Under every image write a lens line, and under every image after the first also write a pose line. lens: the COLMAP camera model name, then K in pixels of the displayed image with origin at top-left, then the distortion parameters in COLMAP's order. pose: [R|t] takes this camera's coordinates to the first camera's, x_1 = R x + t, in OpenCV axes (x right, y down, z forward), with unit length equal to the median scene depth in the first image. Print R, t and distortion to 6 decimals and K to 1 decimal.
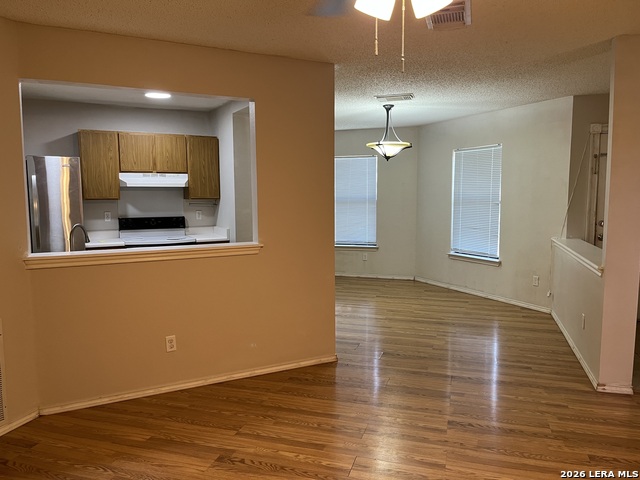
lens RADIAL K [[484.5, 0, 319.6], [0, 484.5, 239.2], [0, 0, 1]] dist [0.040248, -0.037838]
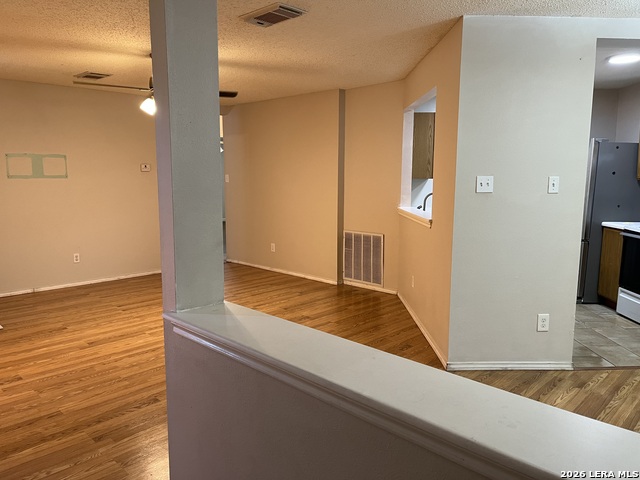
lens RADIAL K [[484.5, 0, 320.5], [0, 484.5, 242.4], [0, 0, 1]] dist [0.040248, -0.037838]
pose [[-0.455689, 0.129145, -0.880721, 0.540499], [-0.083342, 0.978883, 0.186661, -0.070651], [0.886229, 0.158461, -0.435303, 0.712288]]
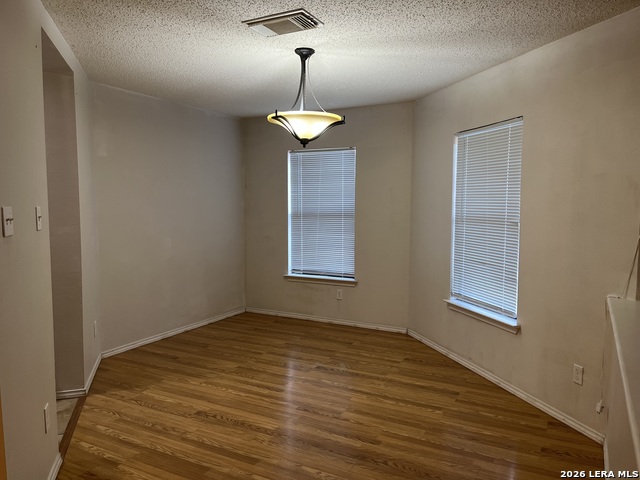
lens RADIAL K [[484.5, 0, 319.1], [0, 484.5, 241.1], [0, 0, 1]] dist [0.040248, -0.037838]
pose [[0.981447, 0.022718, -0.190382, 0.238979], [-0.024921, 0.999647, -0.009184, -0.039735], [0.190107, 0.013758, 0.981667, 0.387456]]
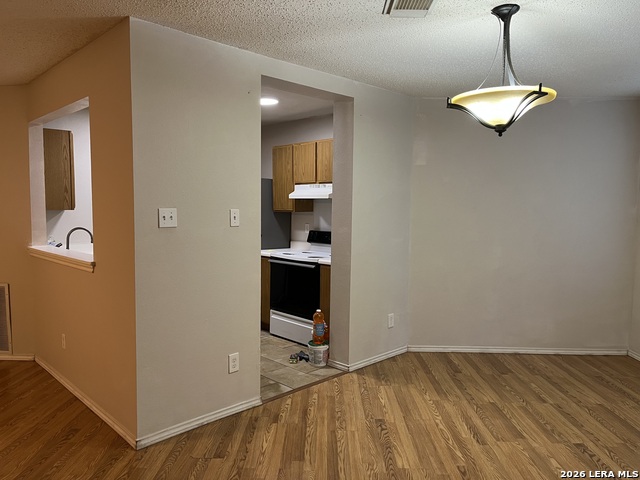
lens RADIAL K [[484.5, 0, 320.9], [0, 484.5, 242.8], [0, 0, 1]] dist [0.040248, -0.037838]
pose [[0.278455, 0.081176, -0.957013, 0.465832], [-0.100124, 0.993446, 0.055134, -0.064937], [0.955216, 0.080467, 0.284758, 0.642877]]
